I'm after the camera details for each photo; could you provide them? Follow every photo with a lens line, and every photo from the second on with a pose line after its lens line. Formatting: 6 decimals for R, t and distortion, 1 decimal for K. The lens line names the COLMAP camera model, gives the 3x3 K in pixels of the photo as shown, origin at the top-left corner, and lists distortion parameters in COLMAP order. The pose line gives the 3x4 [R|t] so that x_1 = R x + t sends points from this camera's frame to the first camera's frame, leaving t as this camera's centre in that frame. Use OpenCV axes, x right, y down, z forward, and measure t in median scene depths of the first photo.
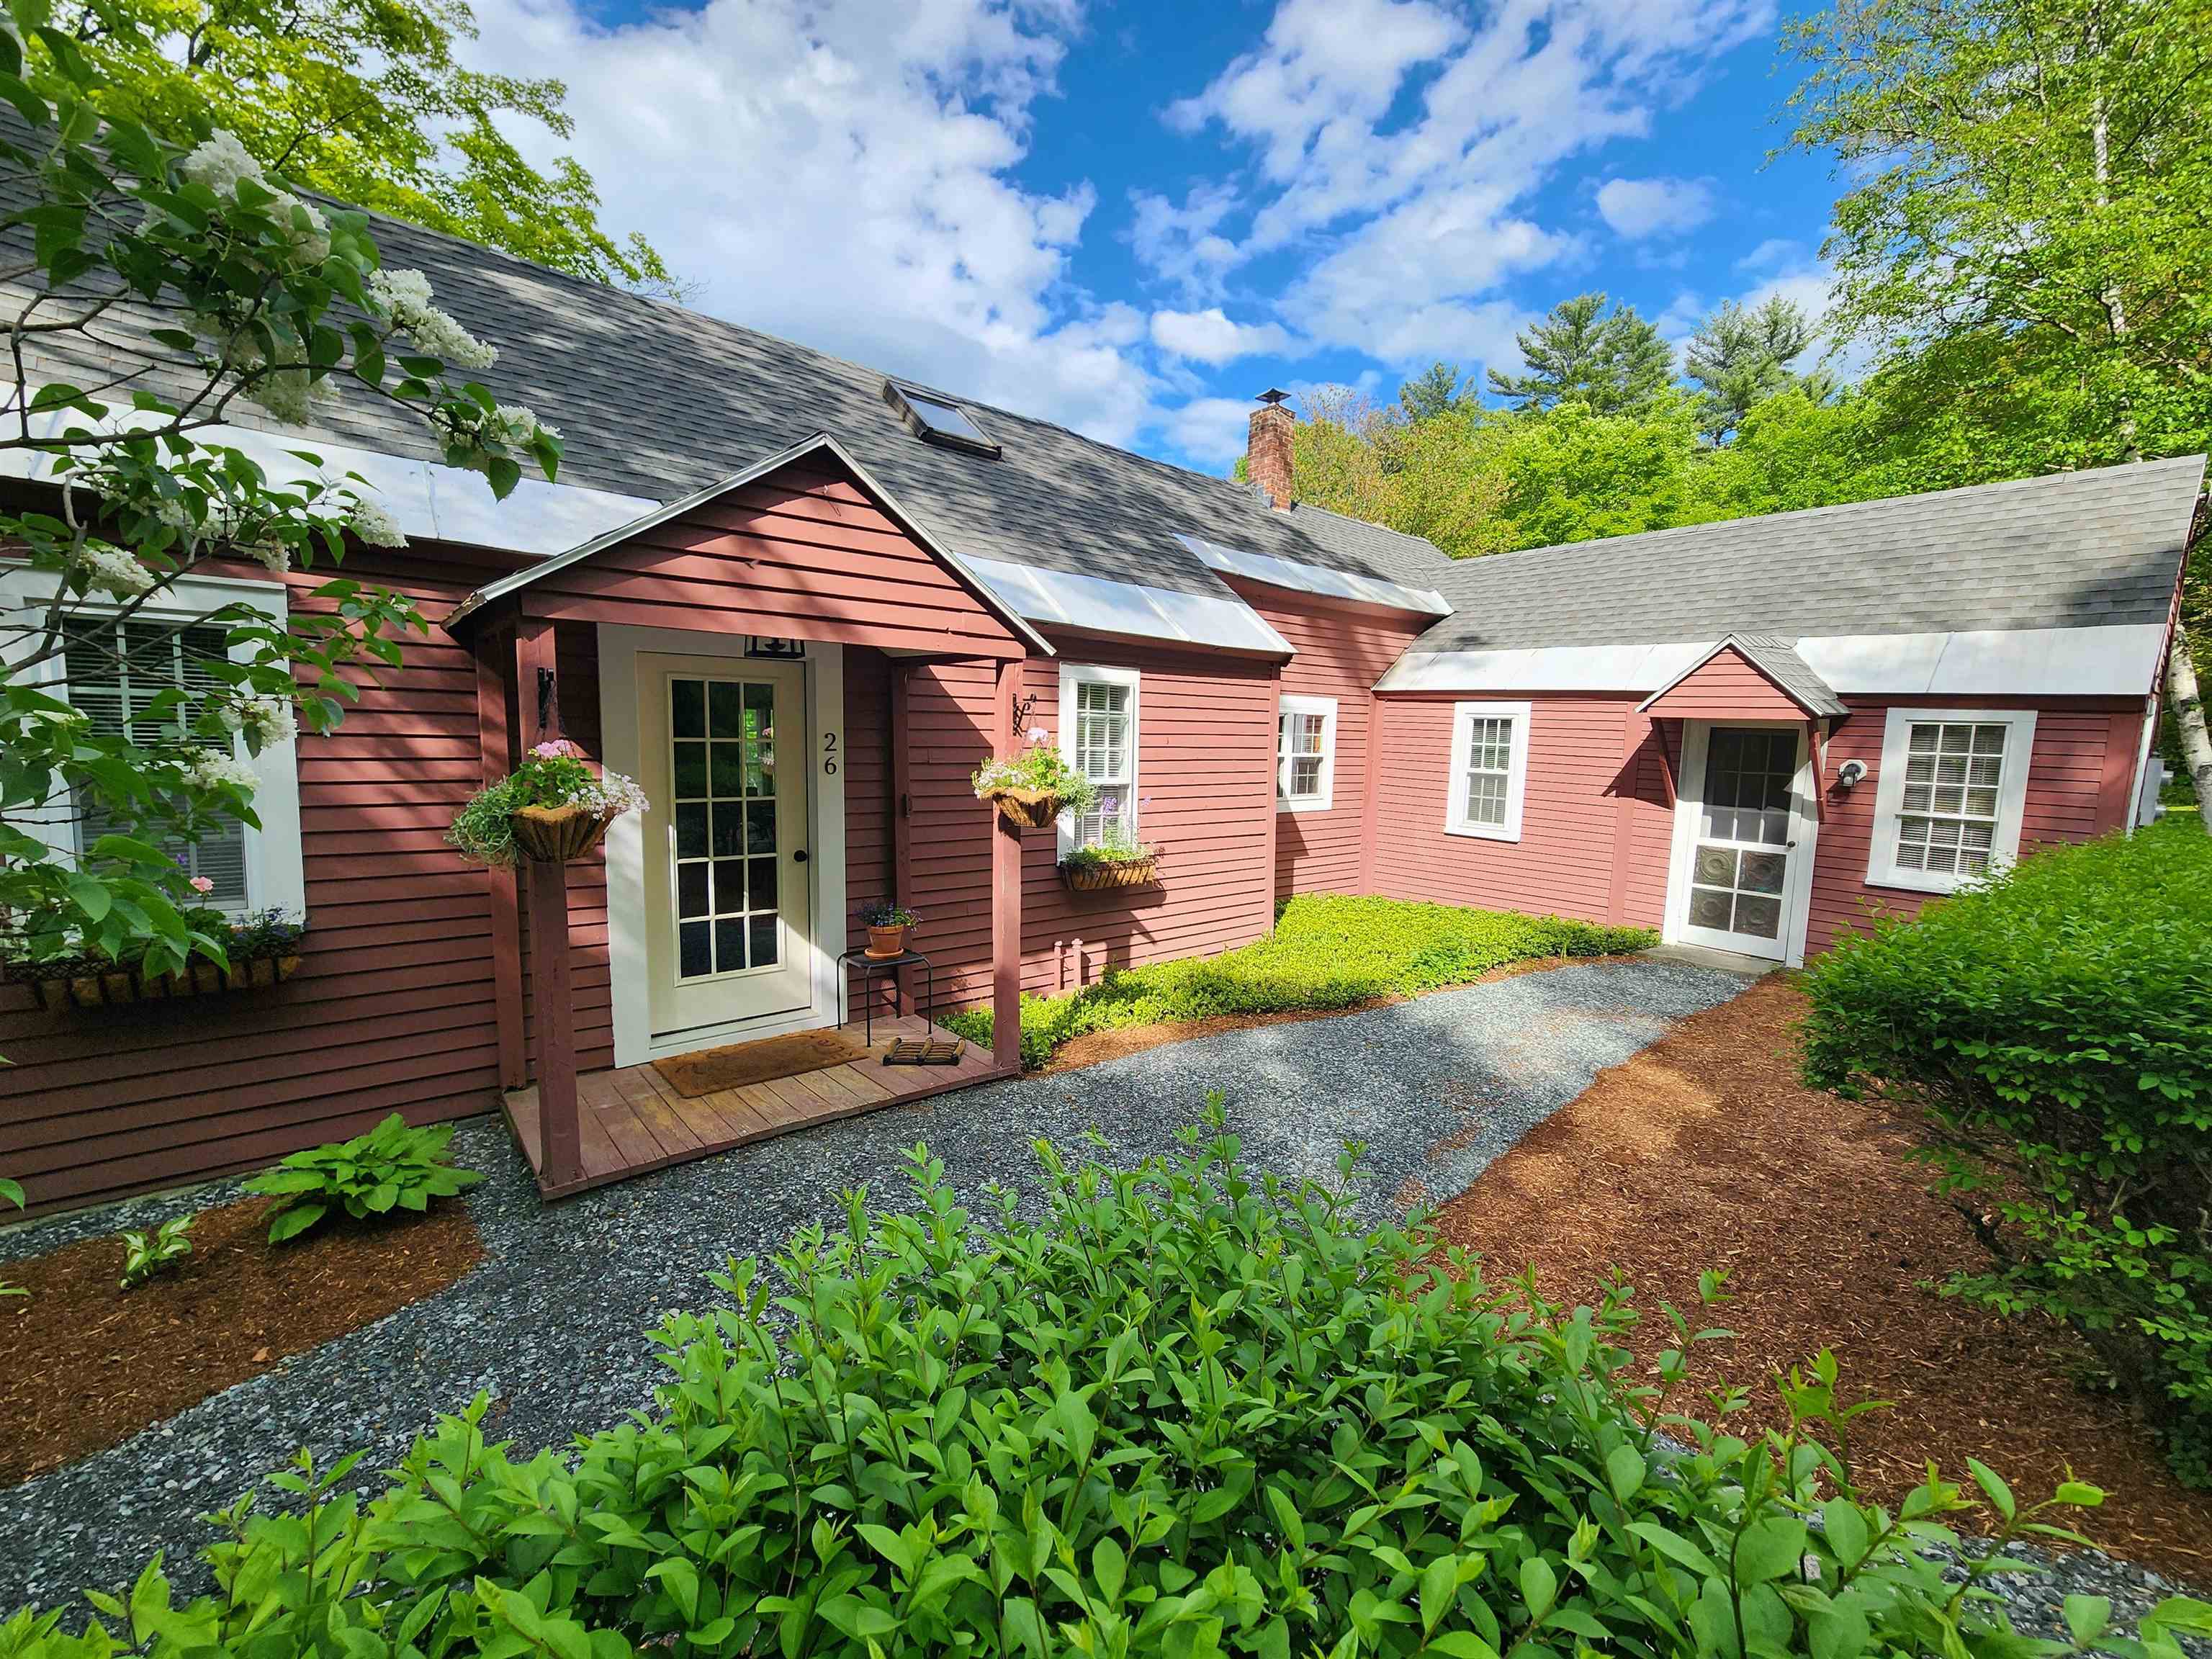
lens RADIAL K [[897.1, 0, 1091.4], [0, 897.1, 833.9], [0, 0, 1]] dist [0.000599, -0.000025]
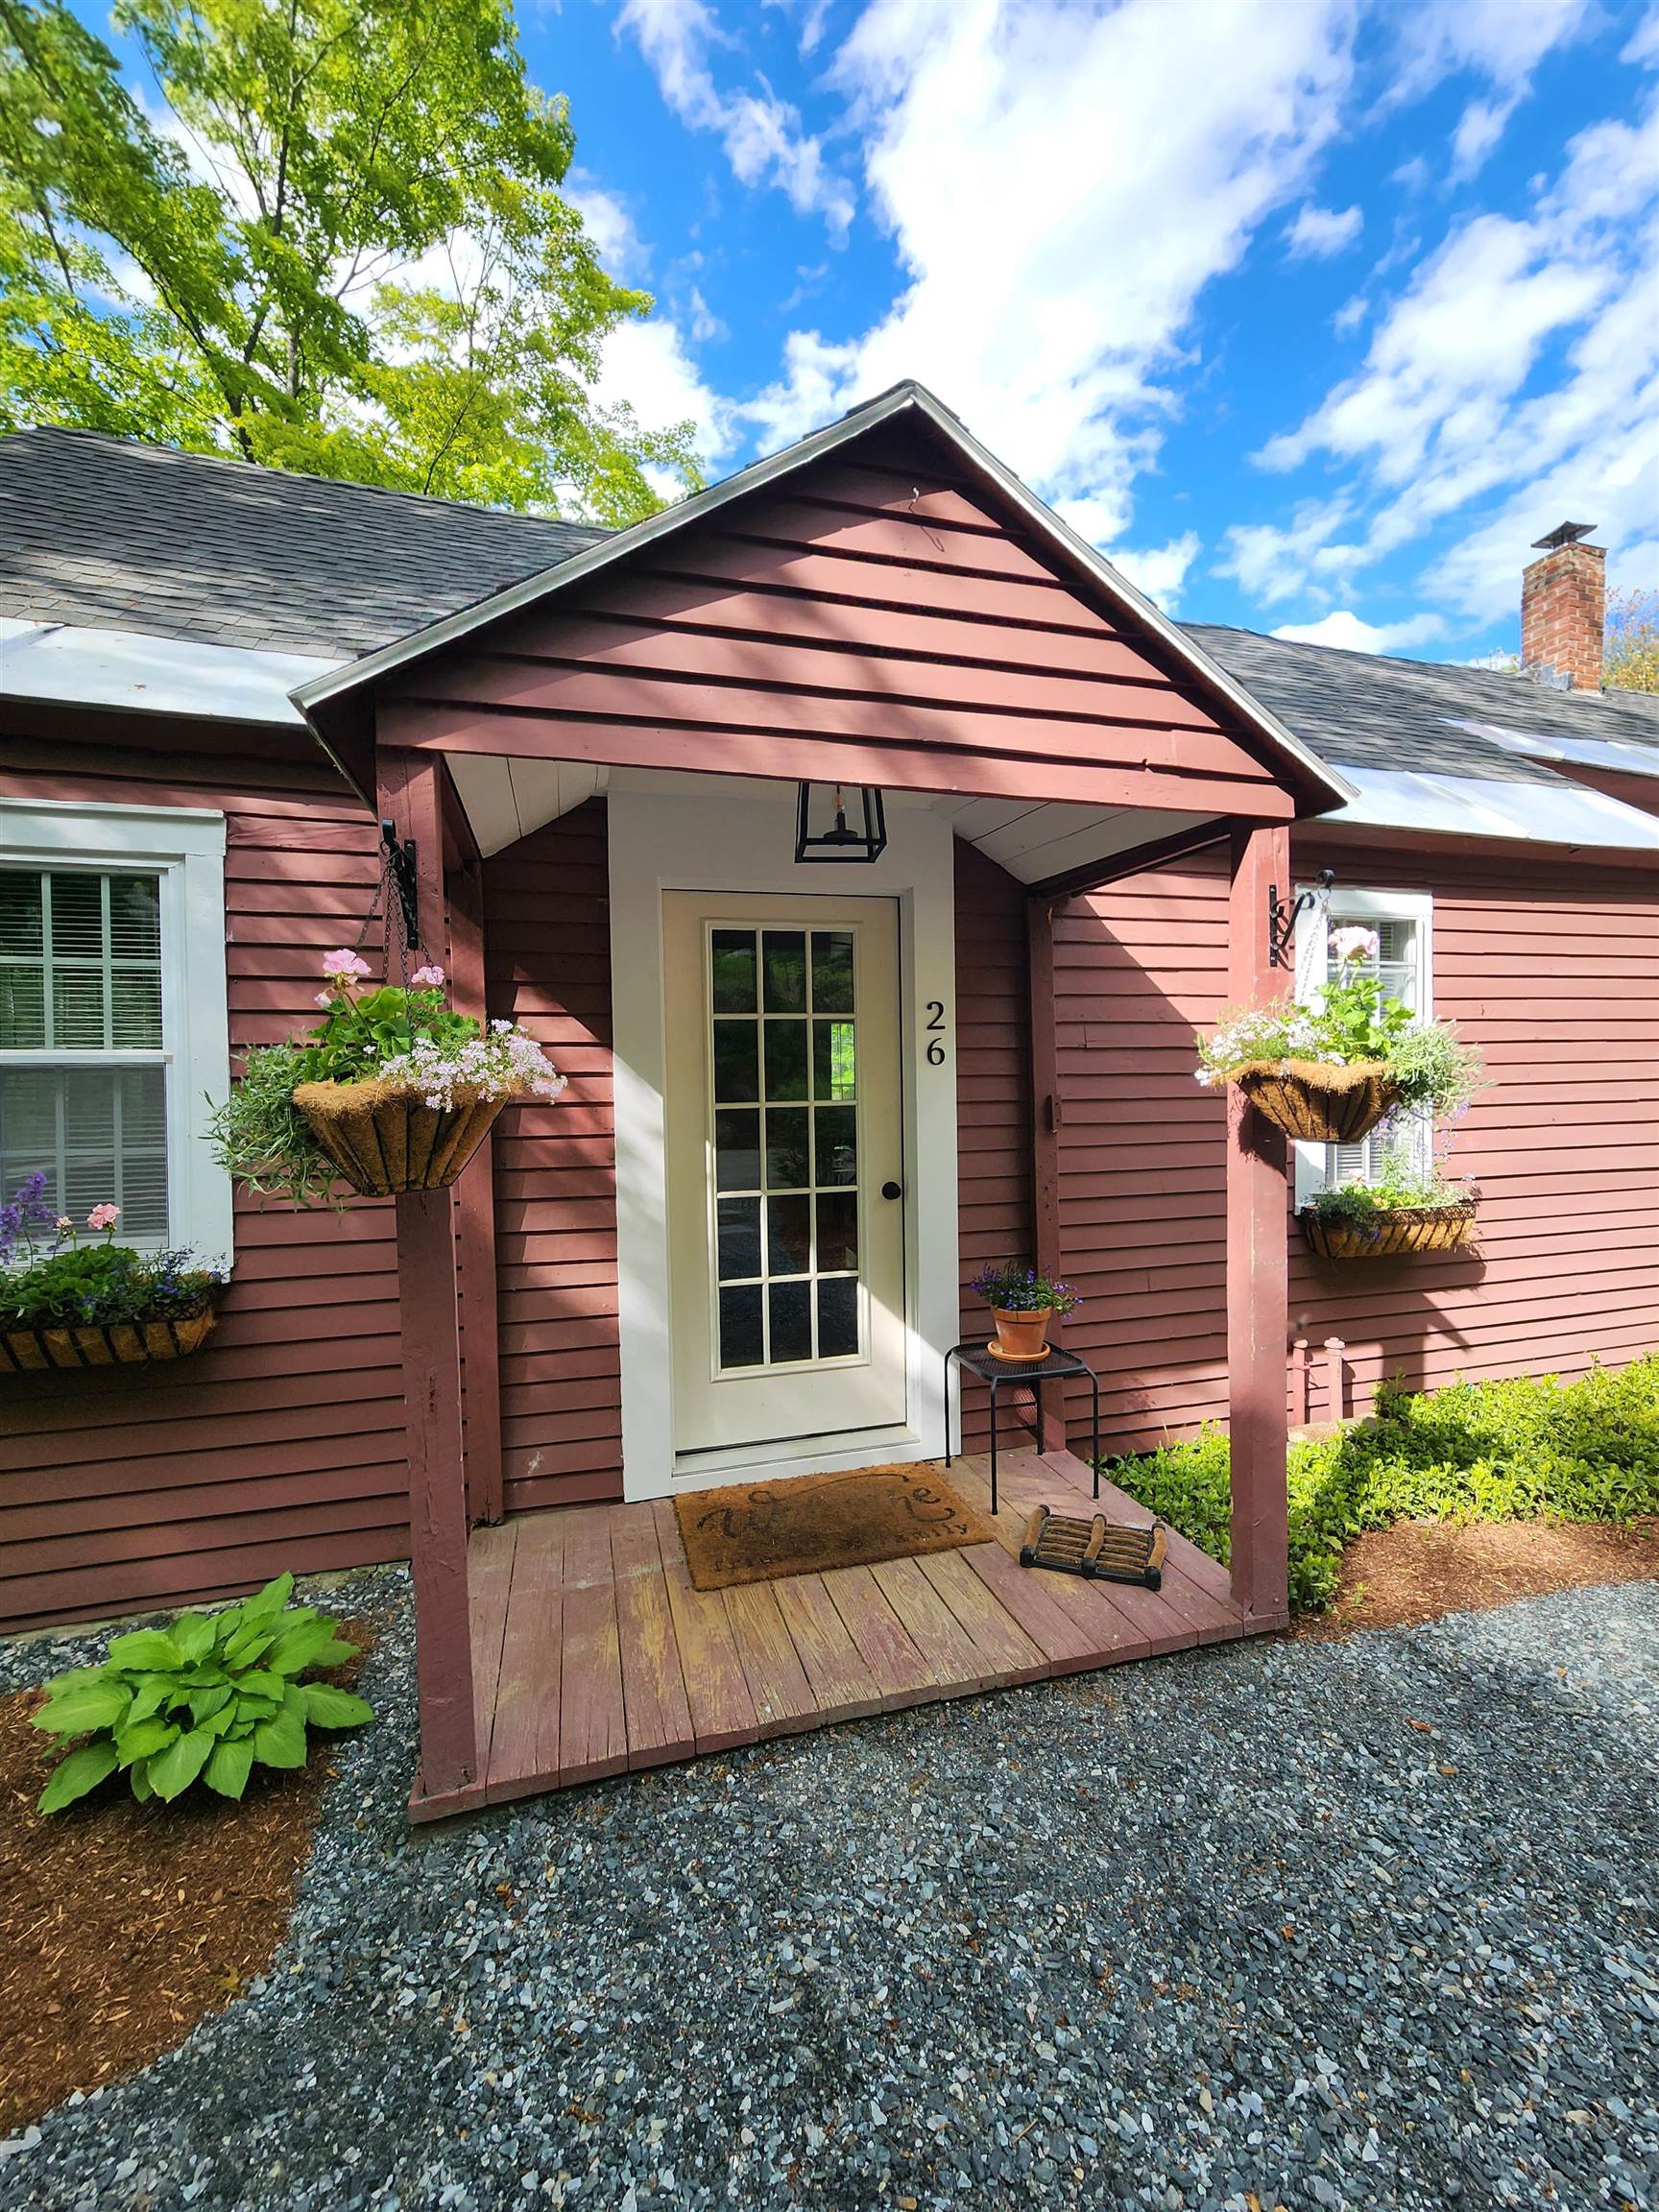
lens RADIAL K [[897.1, 0, 840.4], [0, 897.1, 1106.4], [0, 0, 1]] dist [0.000599, -0.000025]
pose [[0.918493, -0.015805, -0.395120, -0.079410], [-0.010913, 0.997807, -0.065281, 0.005267], [0.395286, 0.064273, 0.916307, 0.307308]]
